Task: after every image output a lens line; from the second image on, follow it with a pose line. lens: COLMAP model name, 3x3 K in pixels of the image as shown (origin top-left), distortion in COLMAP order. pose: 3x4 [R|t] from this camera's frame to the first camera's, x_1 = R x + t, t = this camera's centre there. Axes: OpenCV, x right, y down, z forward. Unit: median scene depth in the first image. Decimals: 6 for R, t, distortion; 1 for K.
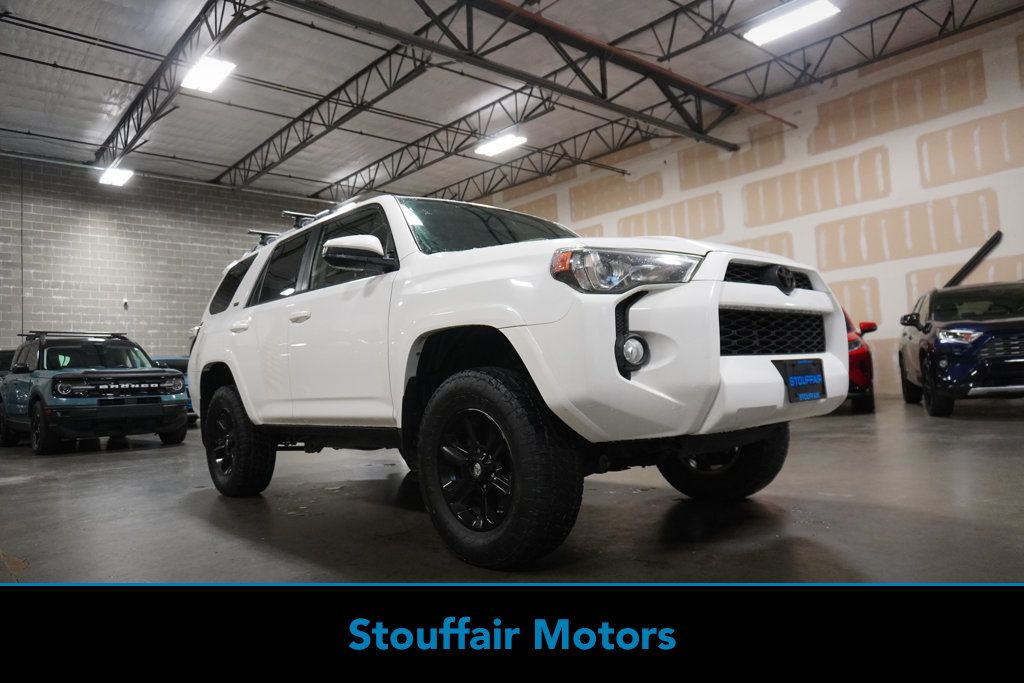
lens RADIAL K [[684.3, 0, 514.5], [0, 684.3, 344.3], [0, 0, 1]] dist [-0.002617, -0.000638]
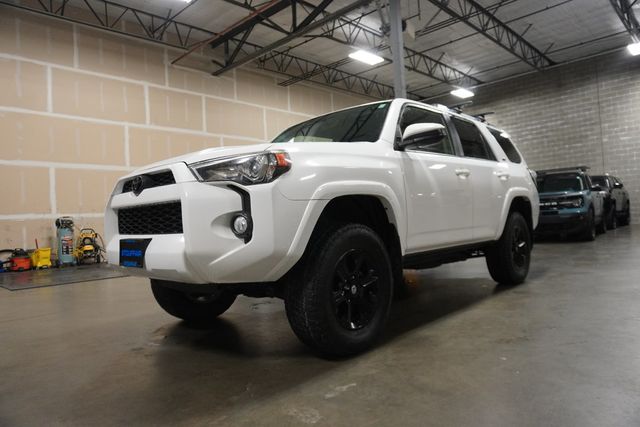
lens RADIAL K [[427.7, 0, 317.9], [0, 427.7, 208.8], [0, 0, 1]] dist [-0.002617, -0.000638]
pose [[0.129616, 0.002304, -0.991562, 0.196964], [0.109275, 0.993873, 0.016594, -0.002139], [0.985525, -0.110504, 0.128570, 0.183059]]
